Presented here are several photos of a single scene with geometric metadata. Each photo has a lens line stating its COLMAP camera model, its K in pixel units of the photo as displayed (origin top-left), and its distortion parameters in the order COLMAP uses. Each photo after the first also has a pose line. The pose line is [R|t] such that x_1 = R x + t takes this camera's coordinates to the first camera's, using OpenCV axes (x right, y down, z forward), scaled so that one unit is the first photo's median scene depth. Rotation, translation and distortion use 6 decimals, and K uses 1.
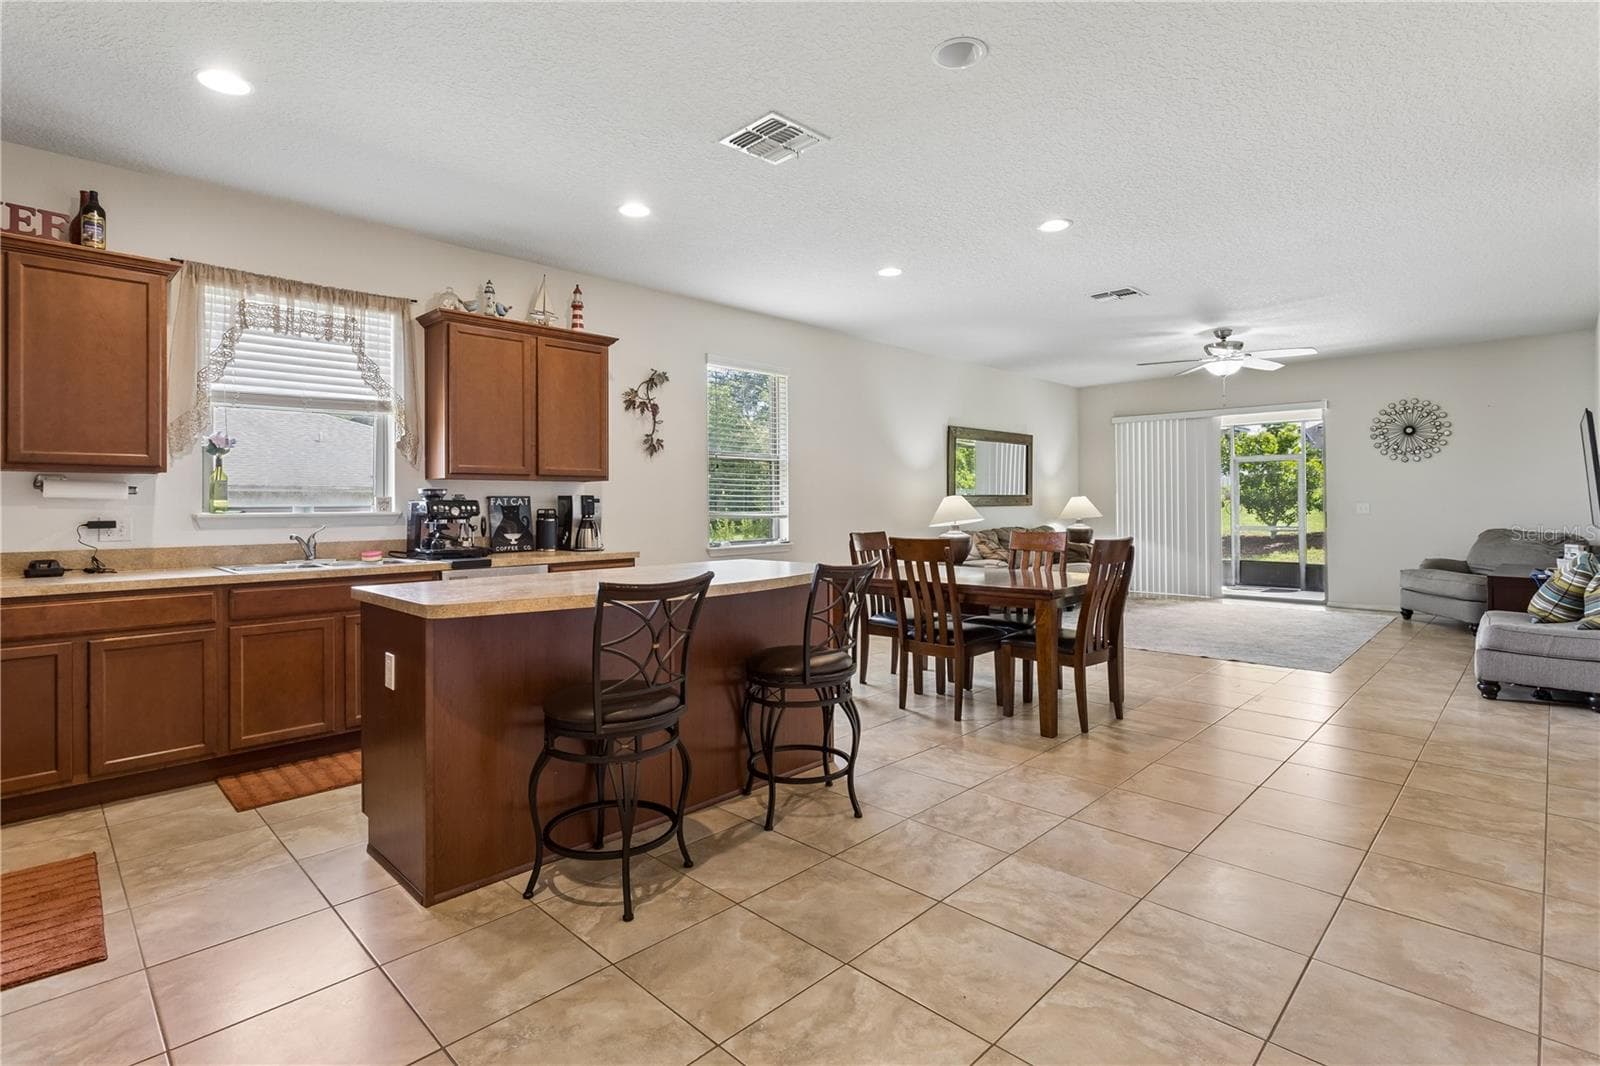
lens RADIAL K [[769.3, 0, 795.7], [0, 769.3, 501.7], [0, 0, 1]] dist [-0.003363, 0.002881]
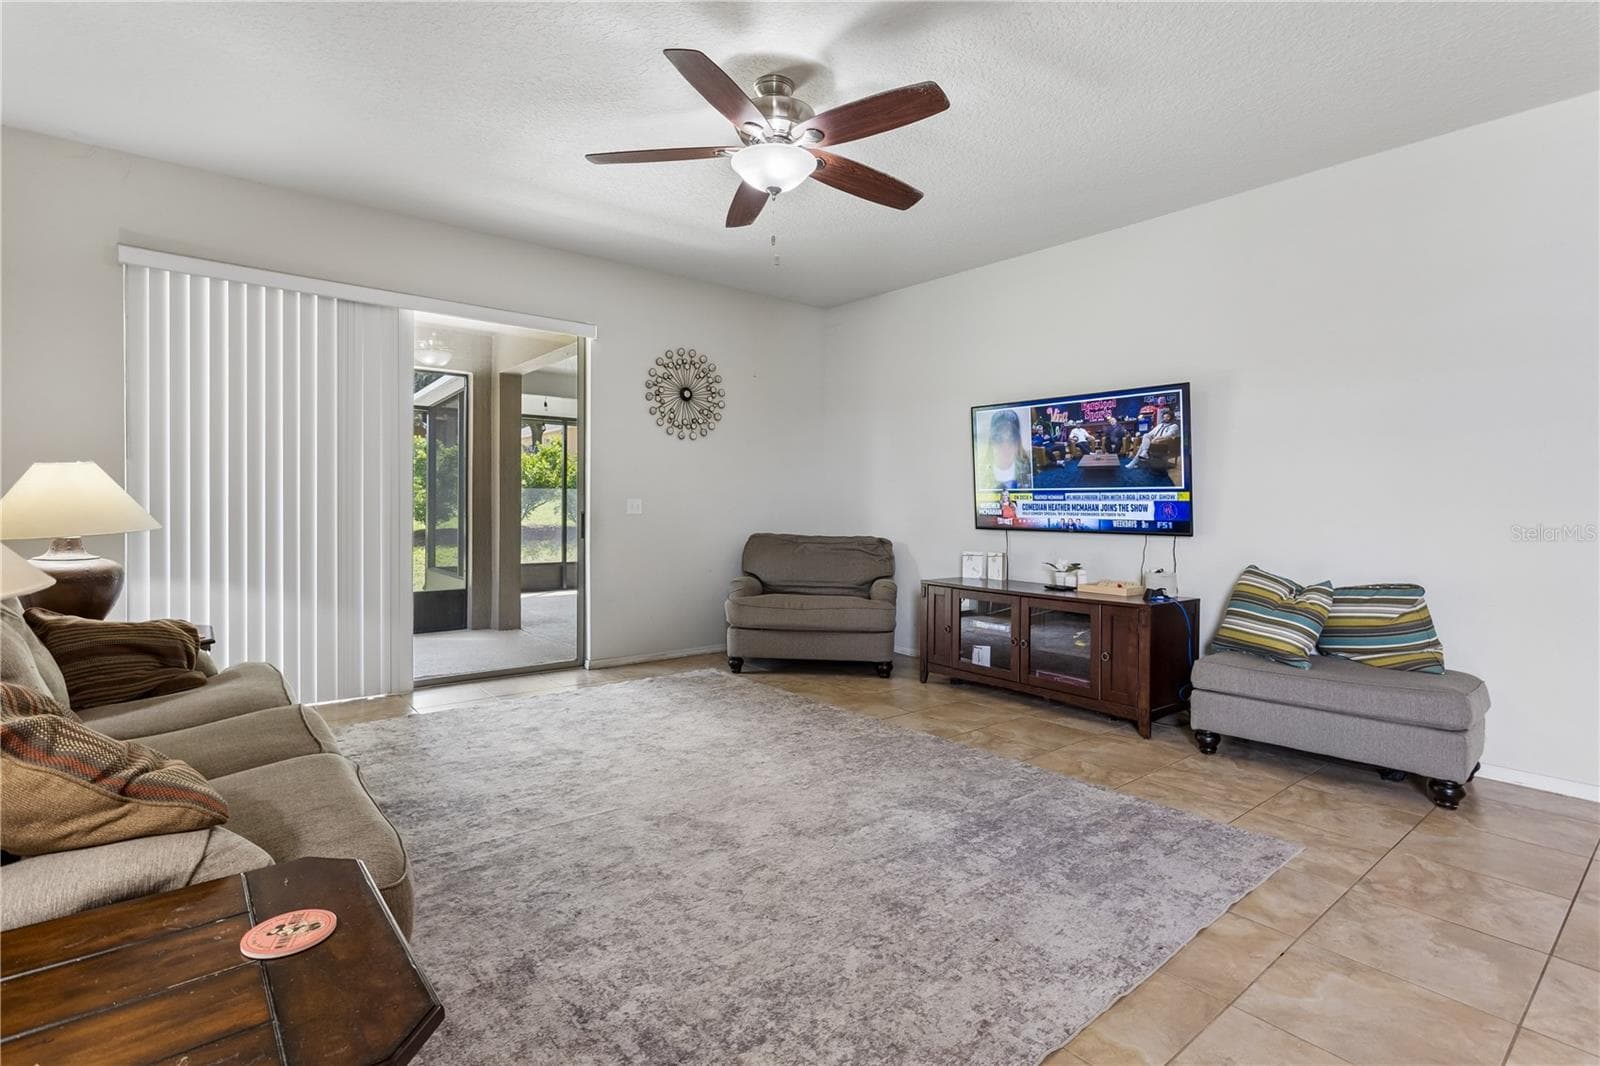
lens RADIAL K [[769.3, 0, 807.9], [0, 769.3, 512.1], [0, 0, 1]] dist [-0.003363, 0.002881]
pose [[0.104360, -0.001956, 0.994538, 0.120509], [-0.012259, 0.999920, 0.003253, 0.010256], [-0.994464, -0.012531, 0.104328, 0.825946]]
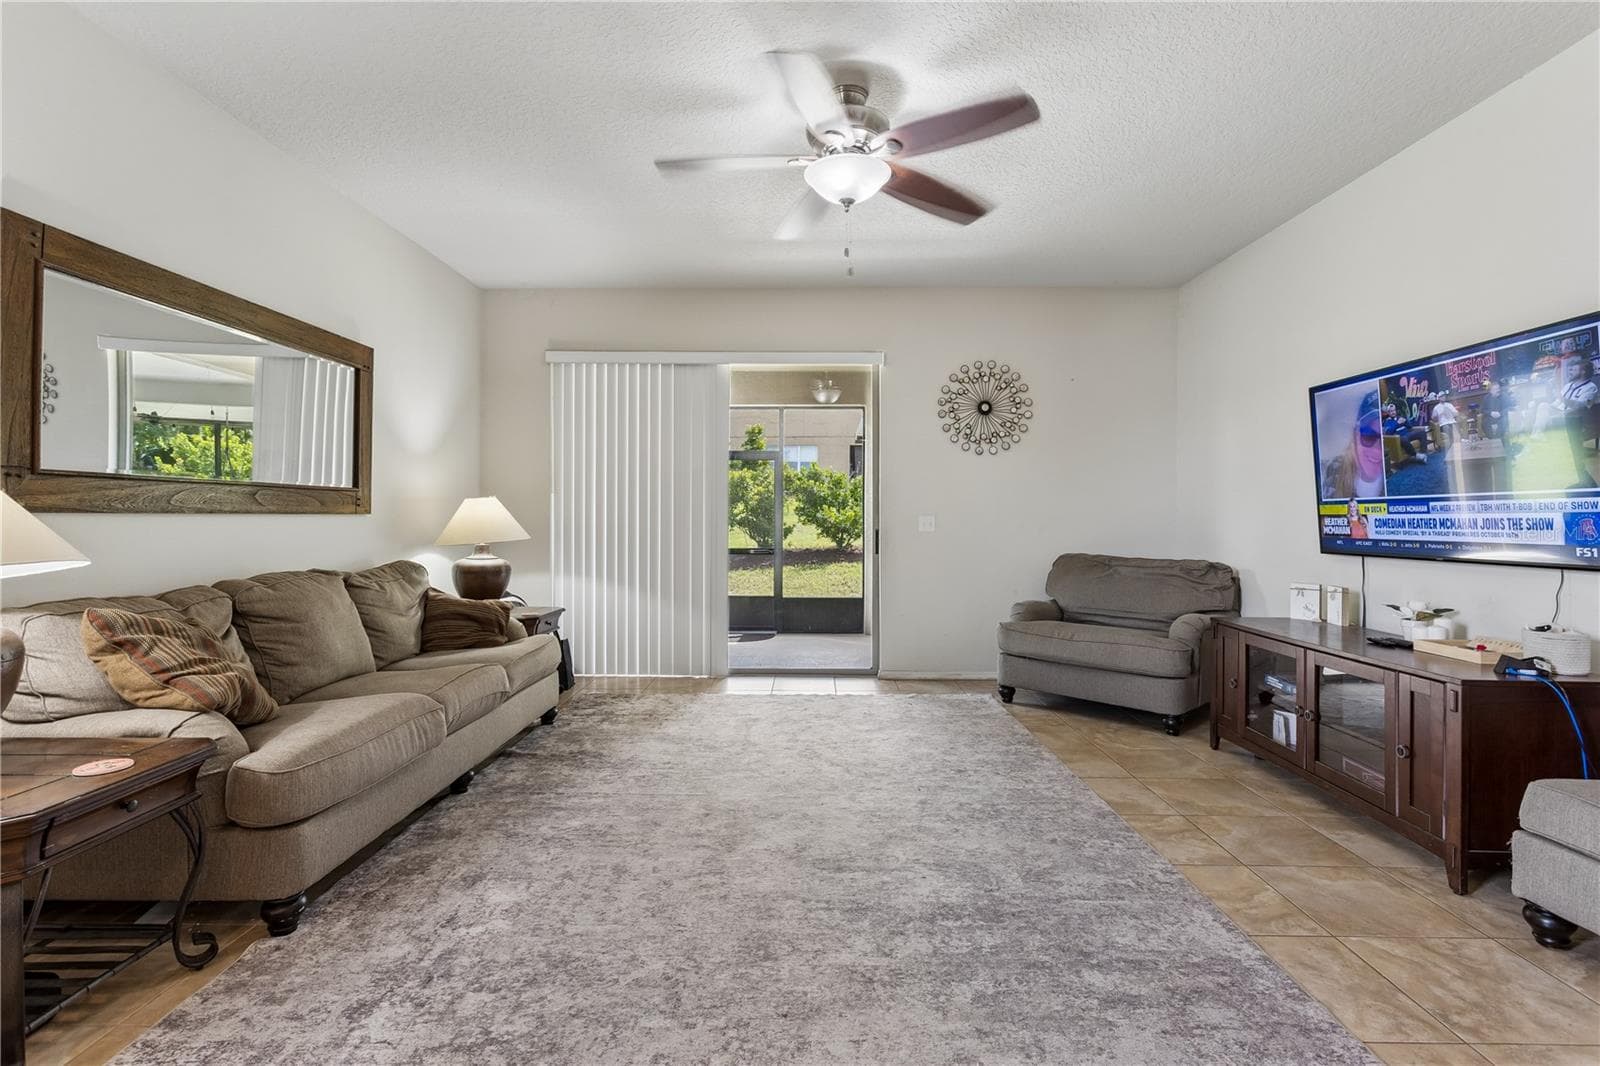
lens RADIAL K [[769.3, 0, 805.2], [0, 769.3, 516.7], [0, 0, 1]] dist [-0.003363, 0.002881]
pose [[0.722079, 0.010109, 0.691736, 0.223836], [-0.008785, 0.999947, -0.005444, 0.007695], [-0.691754, -0.002146, 0.722130, 0.629925]]
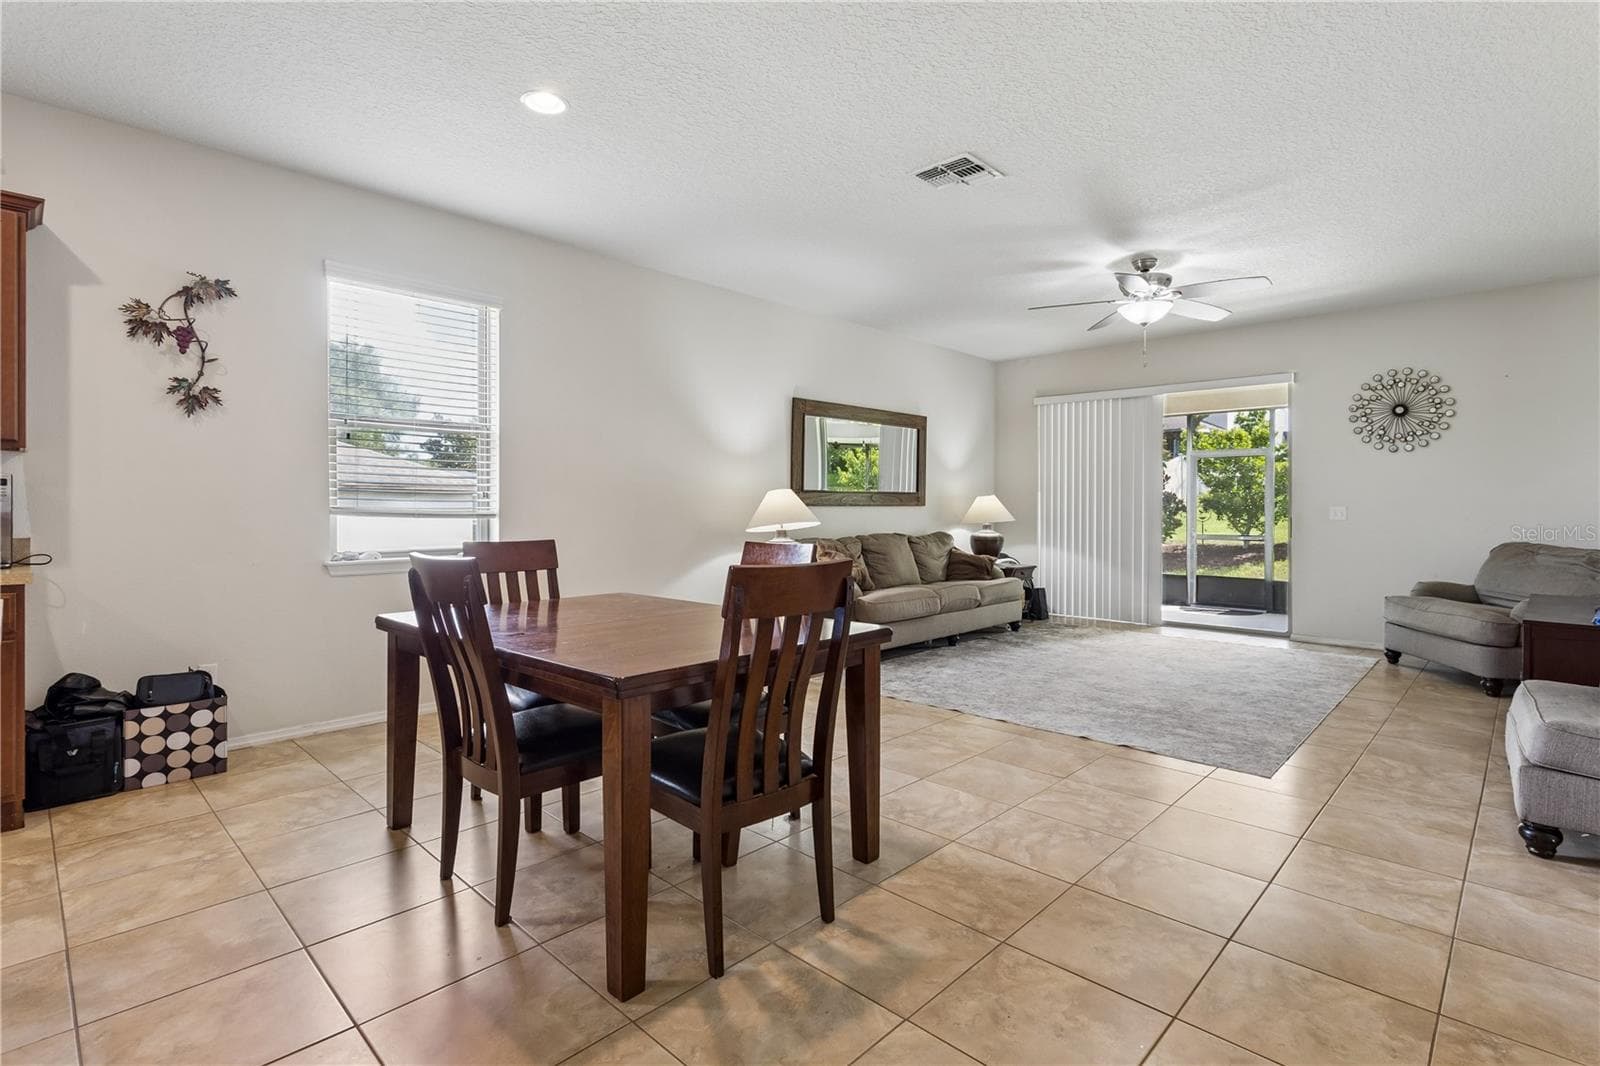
lens RADIAL K [[769.3, 0, 805.8], [0, 769.3, 512.8], [0, 0, 1]] dist [-0.003363, 0.002881]
pose [[0.999756, 0.009012, 0.020156, 0.202480], [-0.009220, 0.999905, 0.010217, 0.005813], [-0.020062, -0.010400, 0.999745, 0.258186]]
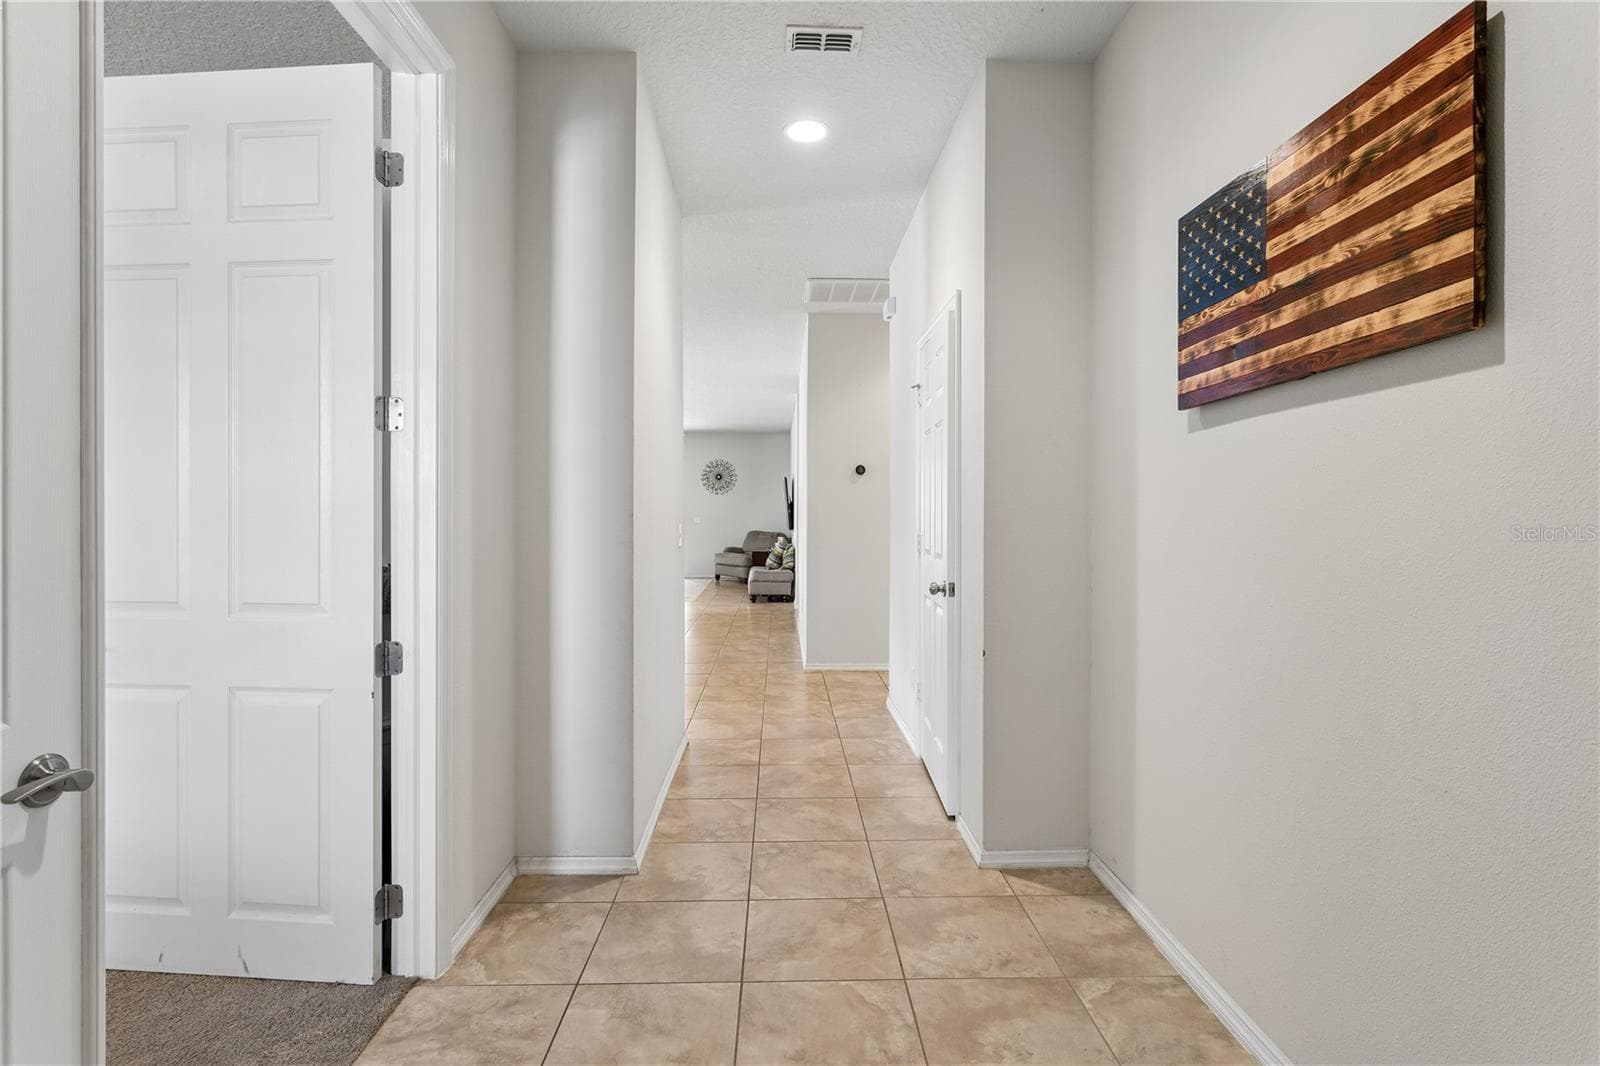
lens RADIAL K [[769.3, 0, 798.2], [0, 769.3, 524.0], [0, 0, 1]] dist [-0.003363, 0.002881]
pose [[0.693817, 0.004152, 0.720139, -0.374451], [-0.011192, 0.999925, 0.005018, 0.006491], [-0.720064, -0.011542, 0.693811, -0.390893]]
